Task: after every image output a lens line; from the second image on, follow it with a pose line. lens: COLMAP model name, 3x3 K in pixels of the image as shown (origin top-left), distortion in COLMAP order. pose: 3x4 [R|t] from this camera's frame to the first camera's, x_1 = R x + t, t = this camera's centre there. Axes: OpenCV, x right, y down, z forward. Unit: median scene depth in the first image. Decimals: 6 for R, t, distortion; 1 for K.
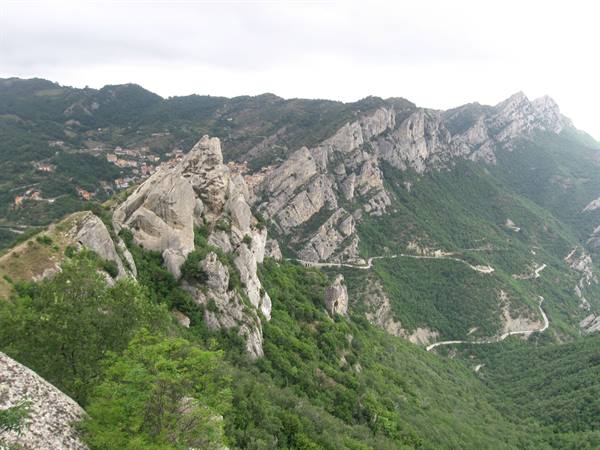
lens RADIAL K [[628.7, 0, 323.5], [0, 628.7, 235.3], [0, 0, 1]] dist [-0.119878, 0.000000]
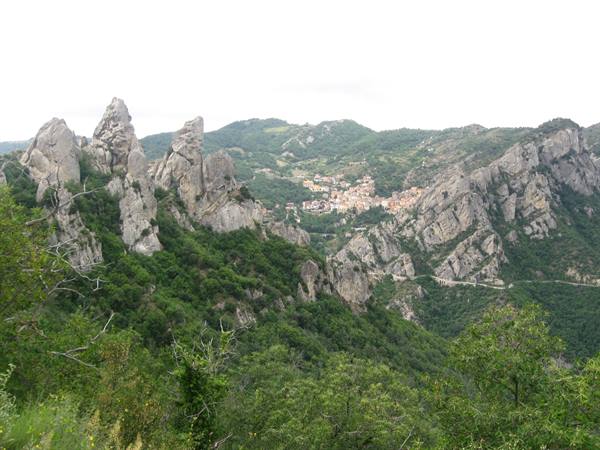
lens RADIAL K [[628.7, 0, 323.6], [0, 628.7, 228.4], [0, 0, 1]] dist [-0.119878, 0.000000]
pose [[0.904959, 0.024130, -0.424815, 0.162047], [-0.062053, 0.995201, -0.075660, 0.036431], [0.420951, 0.094830, 0.902113, 0.032422]]
